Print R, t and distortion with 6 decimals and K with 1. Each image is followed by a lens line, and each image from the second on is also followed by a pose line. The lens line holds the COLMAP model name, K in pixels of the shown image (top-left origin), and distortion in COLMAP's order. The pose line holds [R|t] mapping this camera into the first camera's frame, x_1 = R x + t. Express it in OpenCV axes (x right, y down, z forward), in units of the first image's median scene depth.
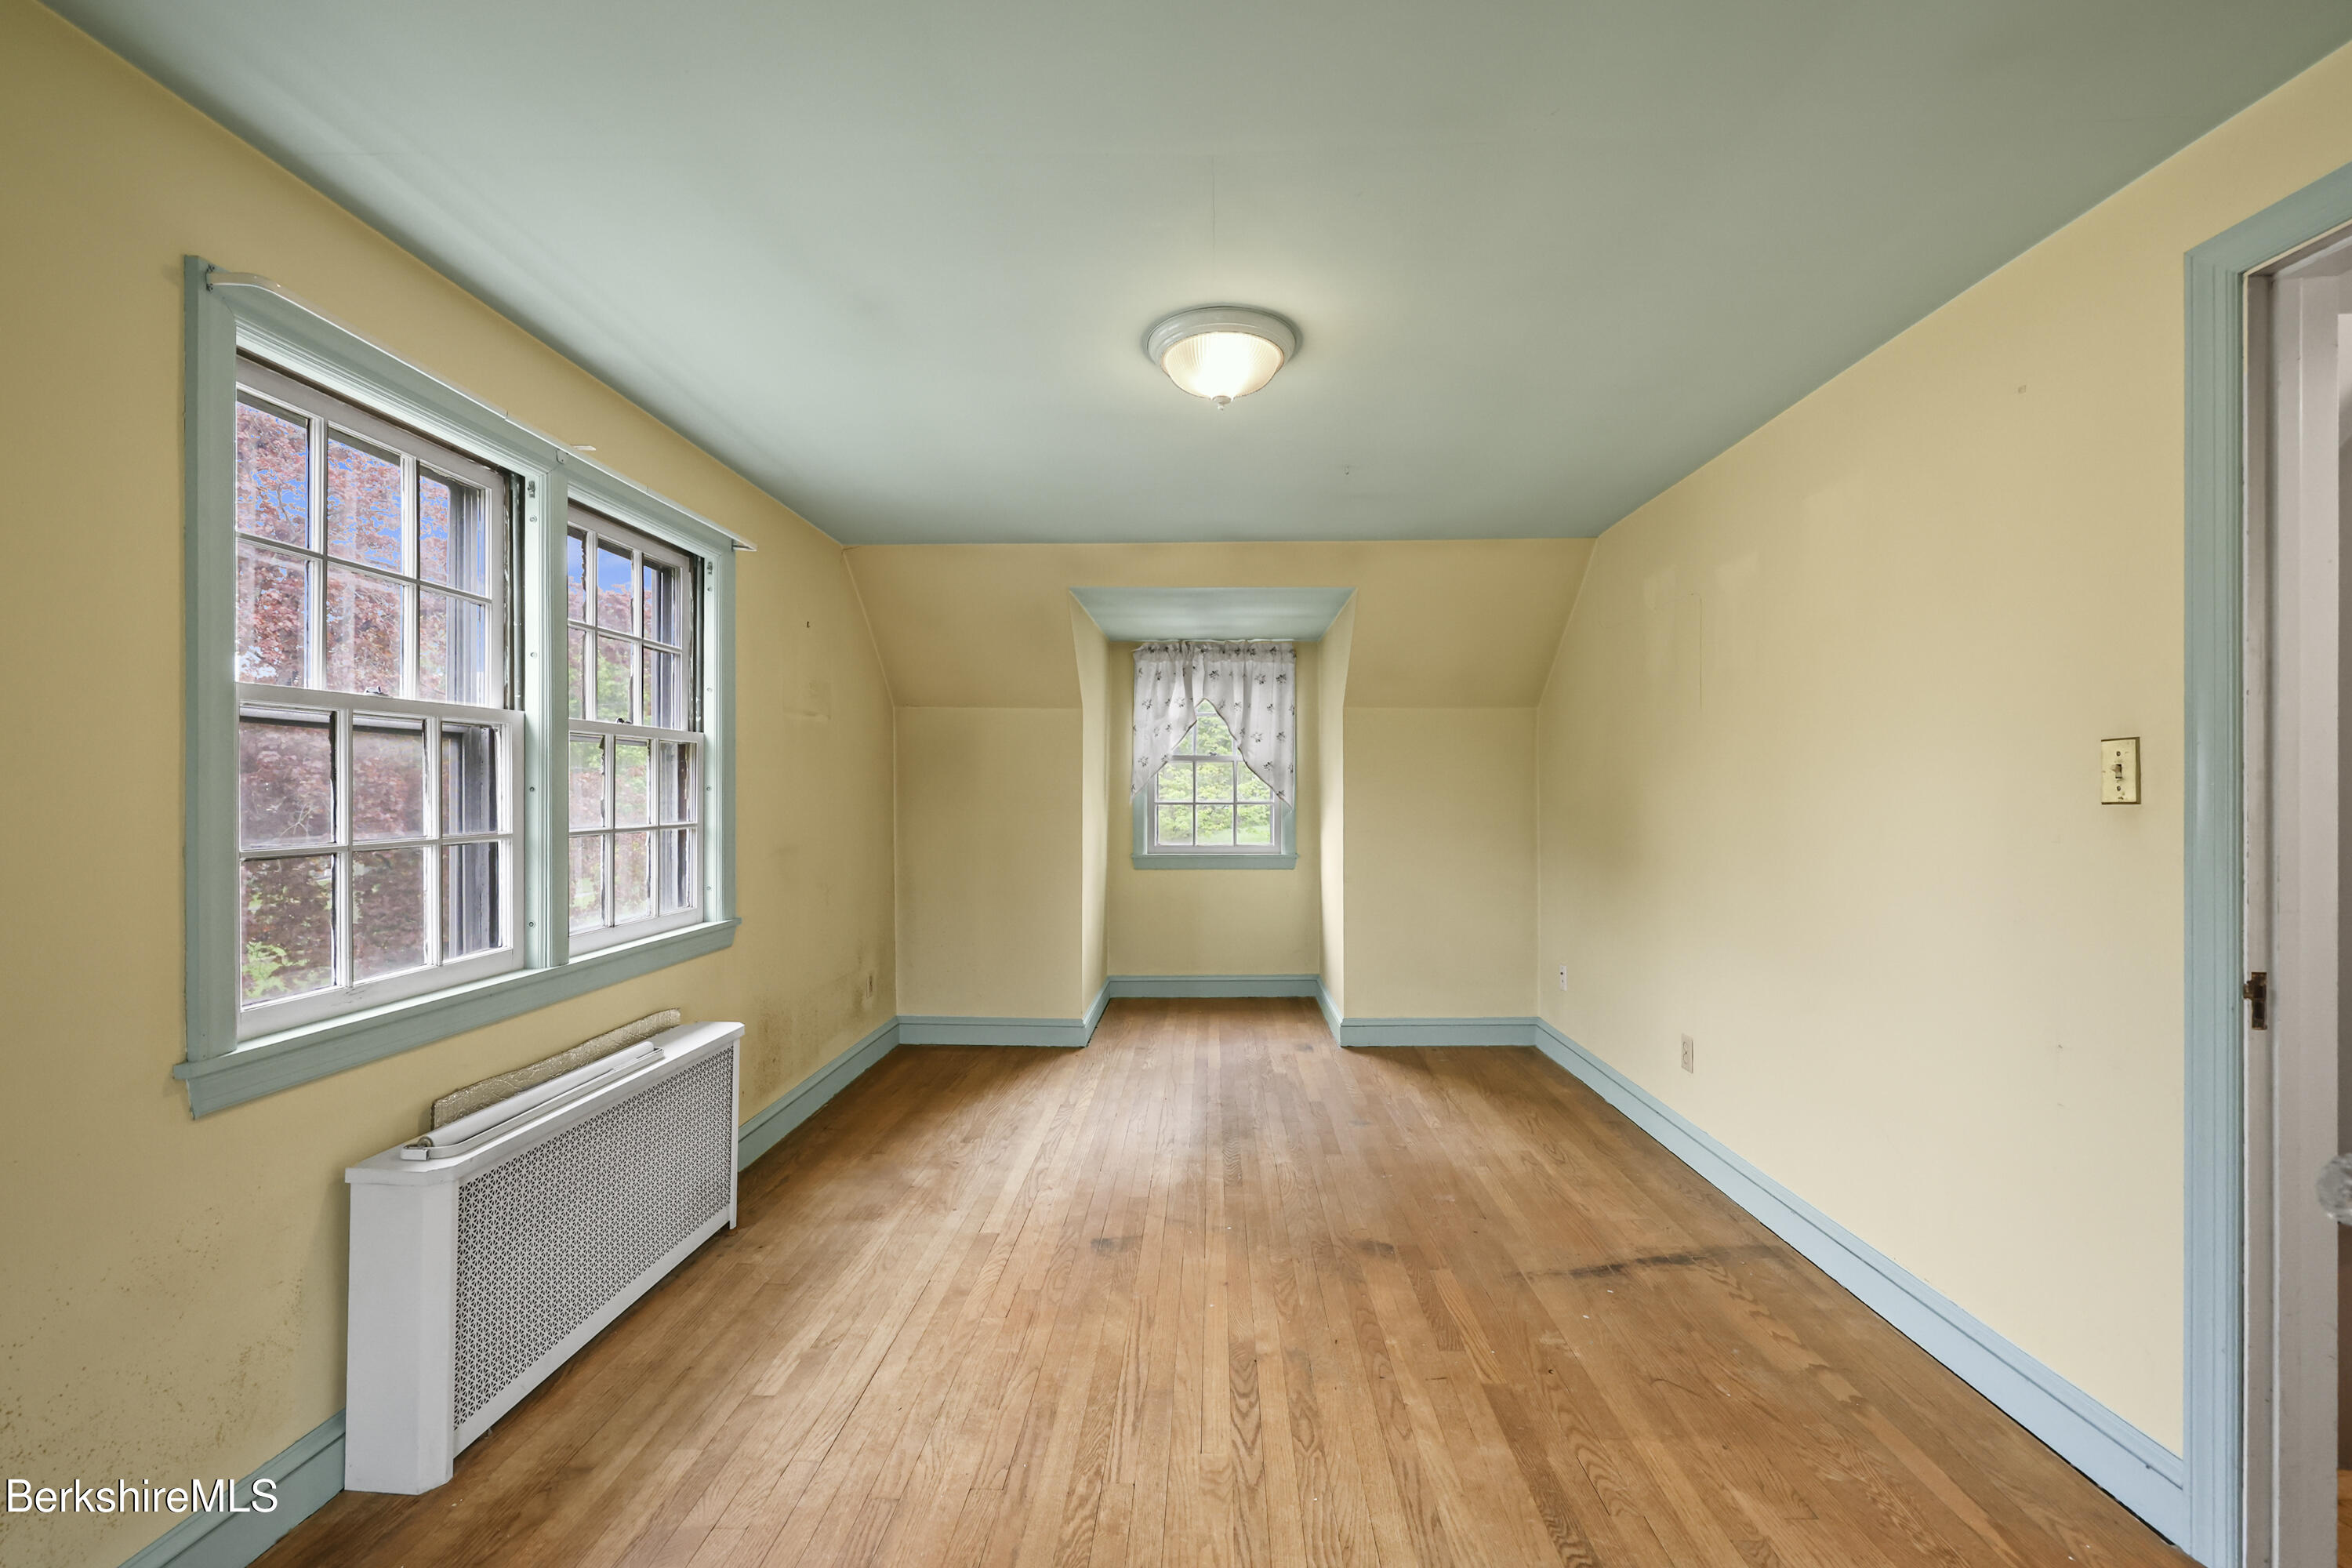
lens RADIAL K [[964.5, 0, 1183.4], [0, 964.5, 778.5], [0, 0, 1]] dist [-0.001629, -0.000174]
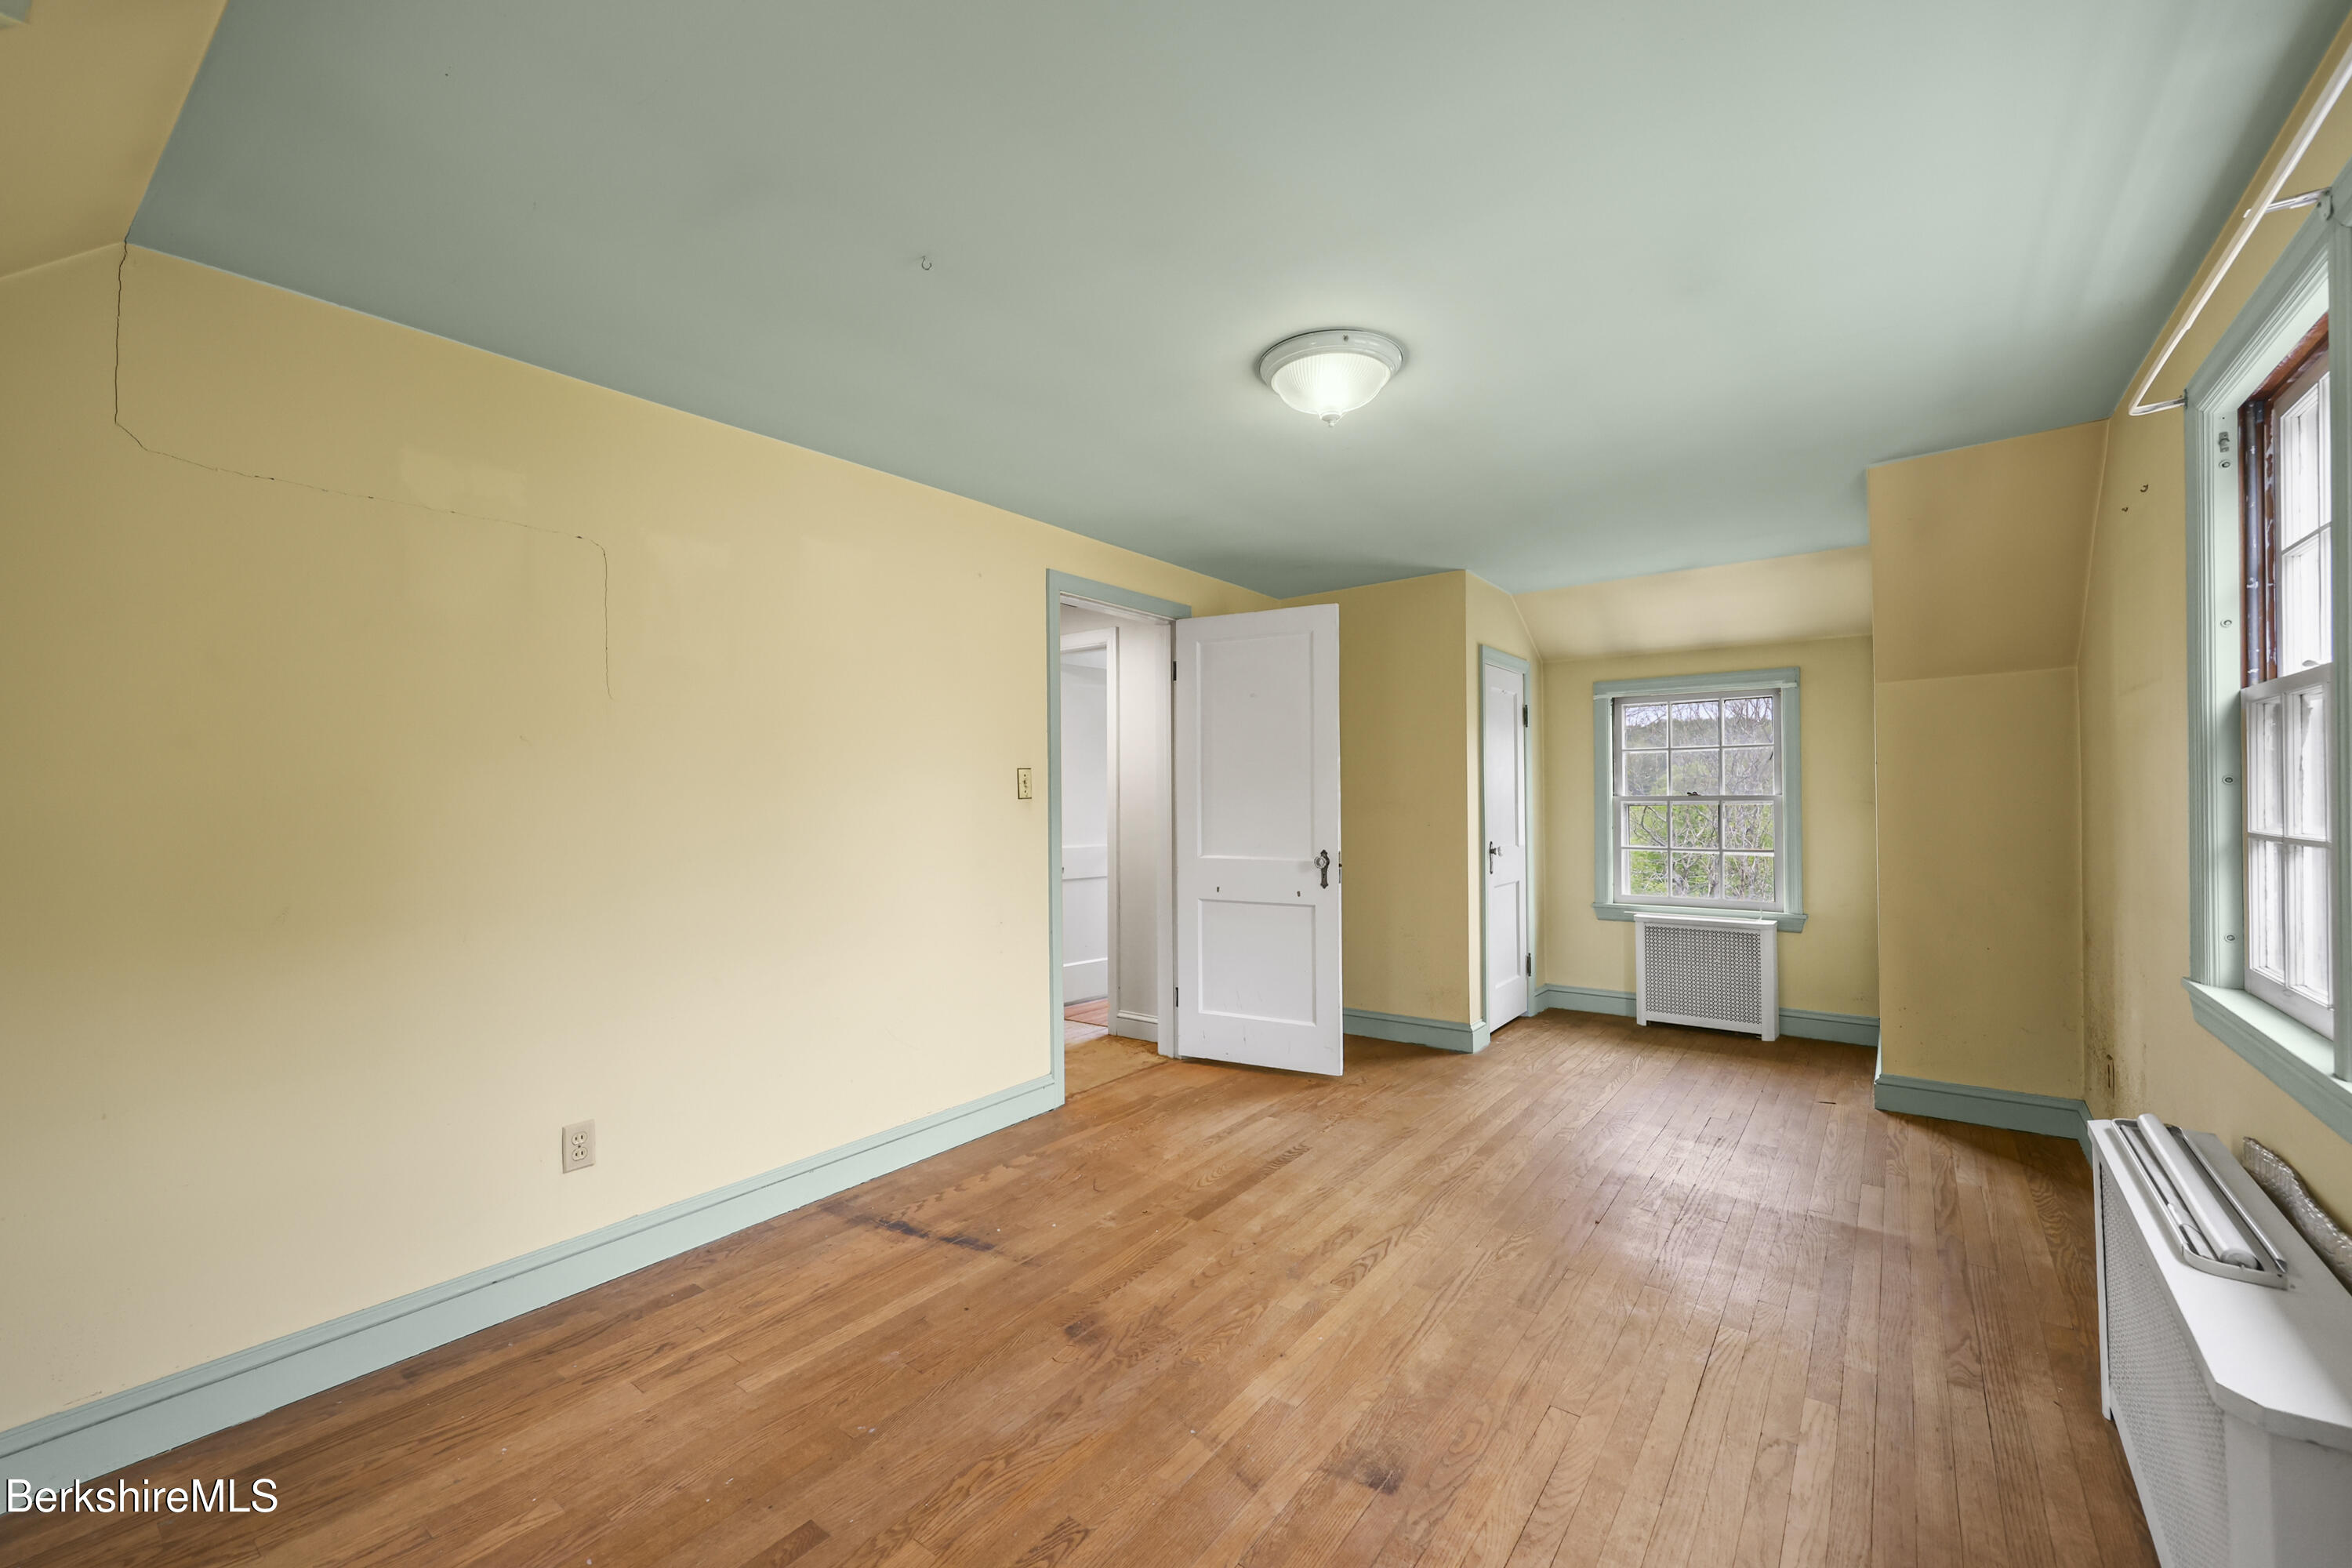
lens RADIAL K [[950.9, 0, 1190.0], [0, 950.9, 795.6], [0, 0, 1]] dist [-0.000220, -0.000121]
pose [[-0.820516, 0.006999, 0.571581, -0.296434], [0.003649, 0.999969, -0.007005, 0.020387], [-0.571613, -0.003662, -0.820516, 1.366532]]
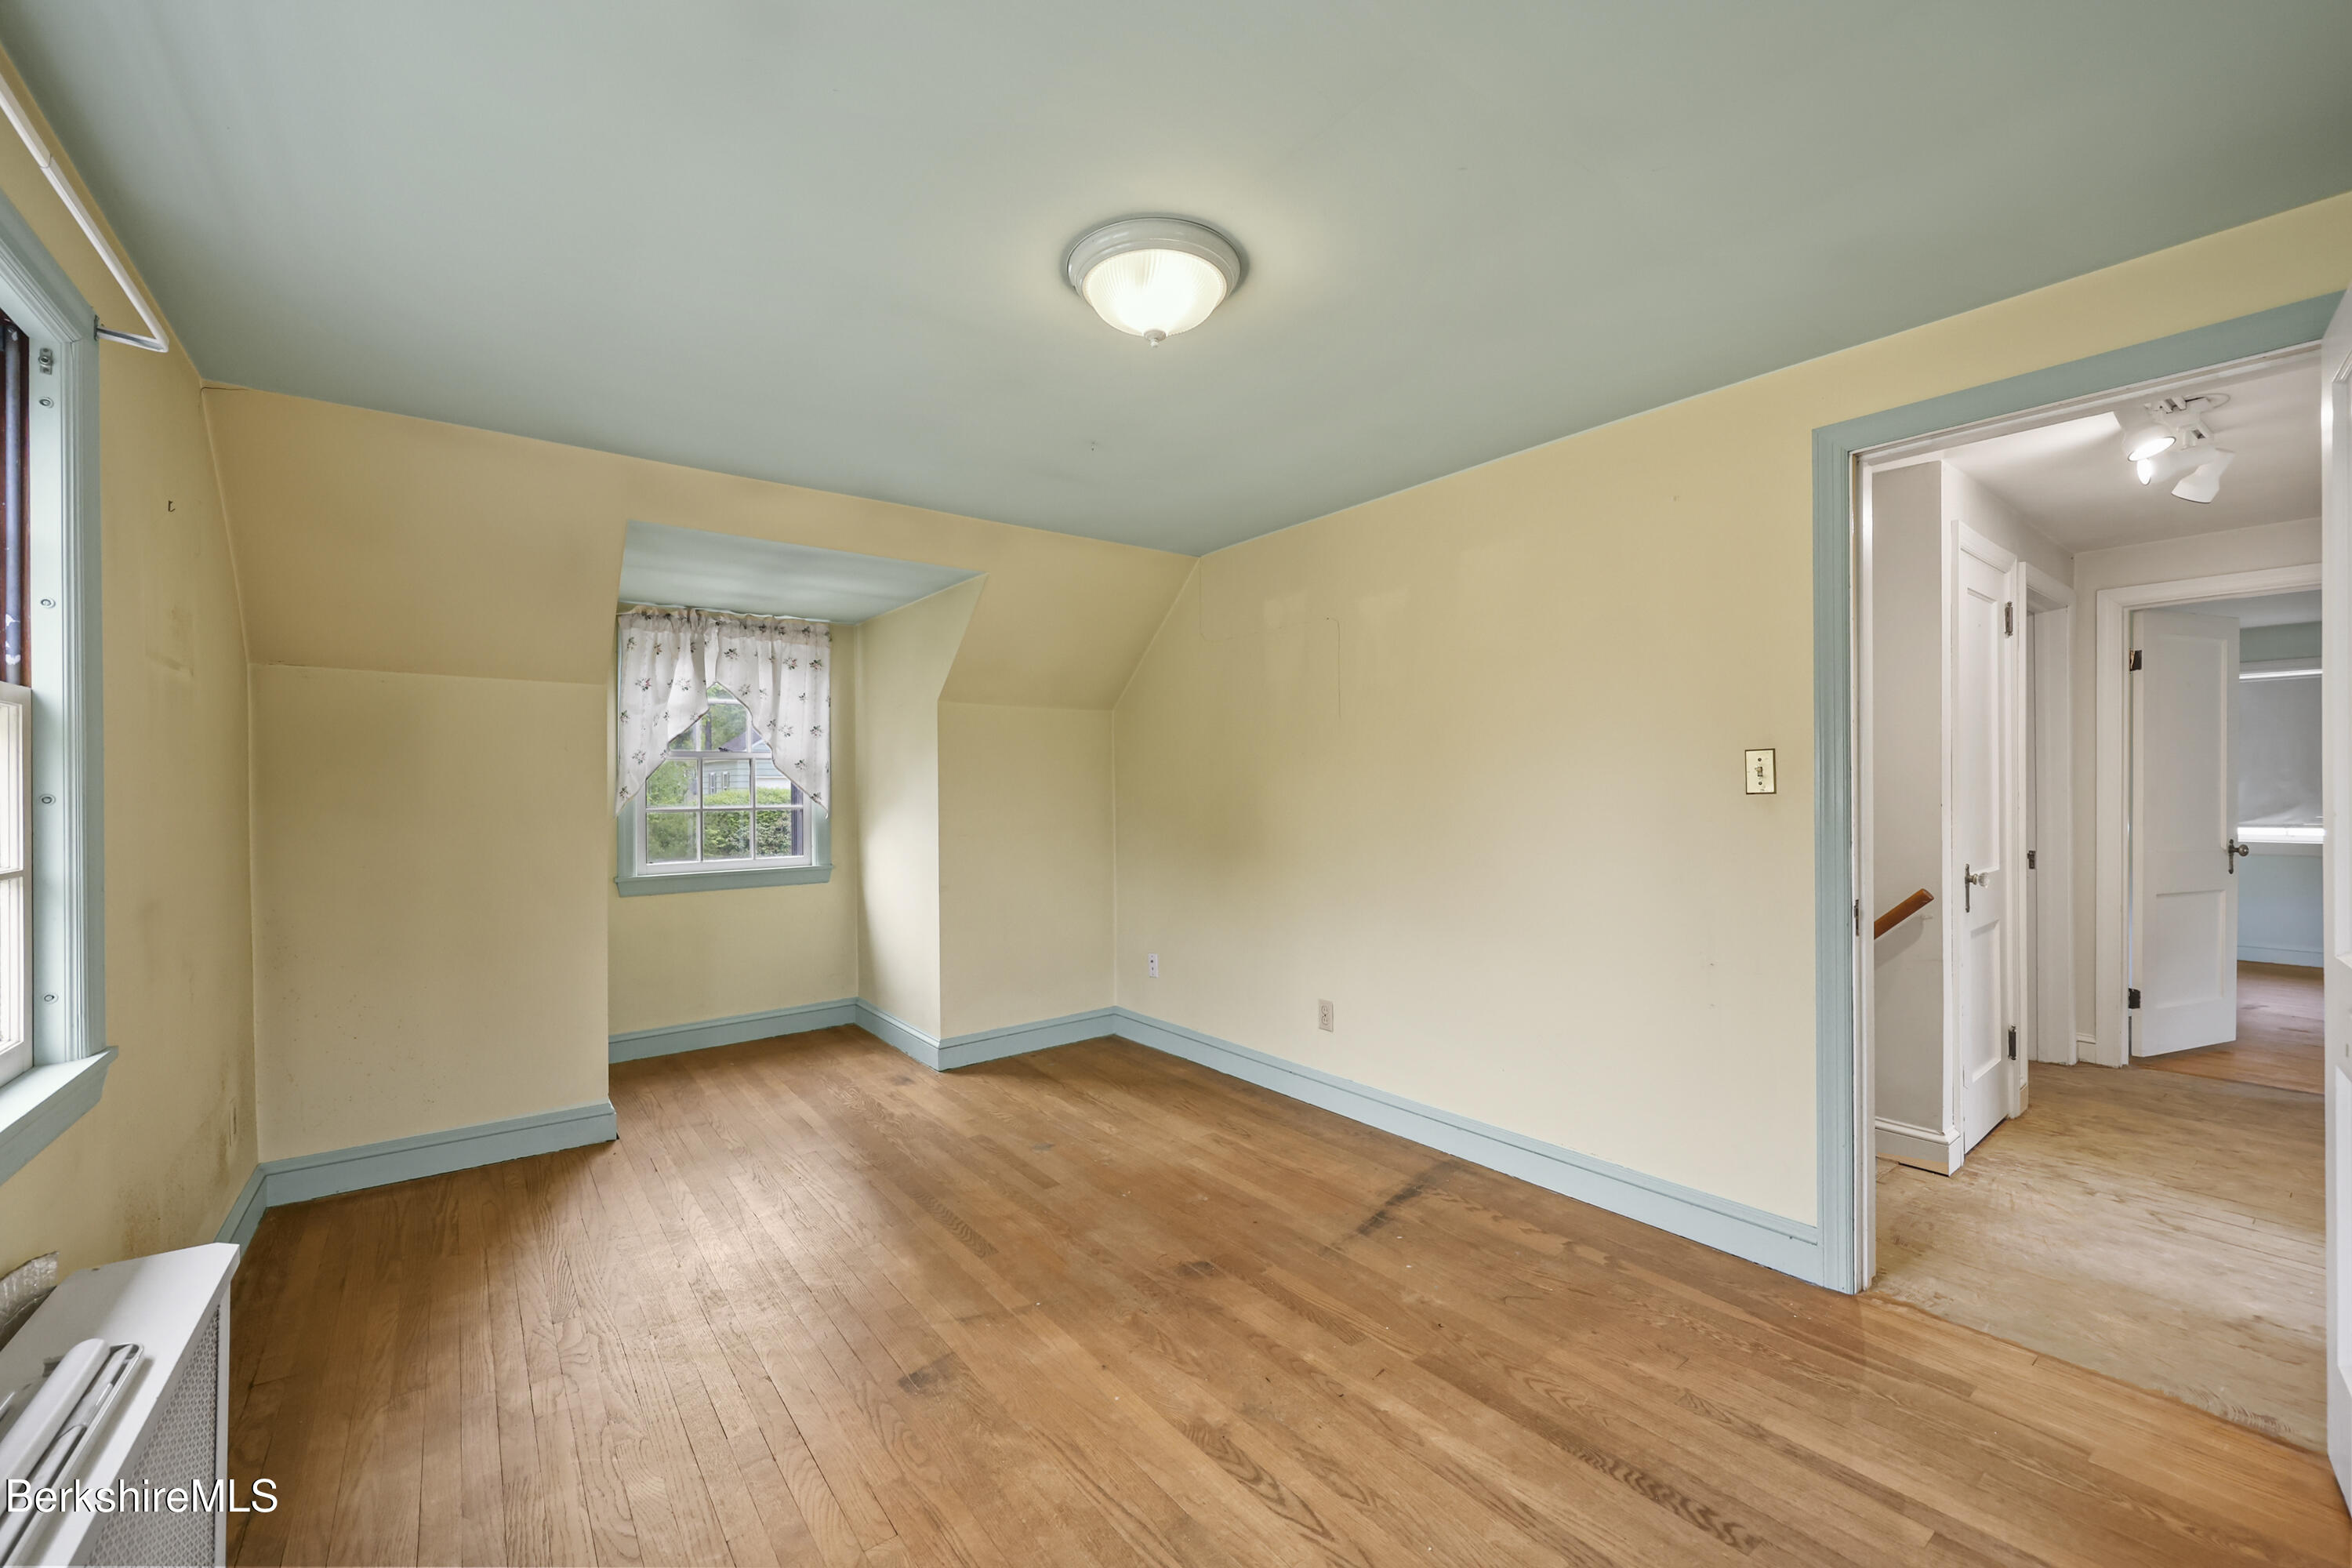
lens RADIAL K [[945.3, 0, 1177.6], [0, 945.3, 781.2], [0, 0, 1]] dist [0.000073, 0.000102]
pose [[0.774612, -0.002986, 0.632430, -0.339188], [0.002042, 0.999995, 0.002222, 0.001123], [-0.632434, -0.000430, 0.774614, 0.240273]]
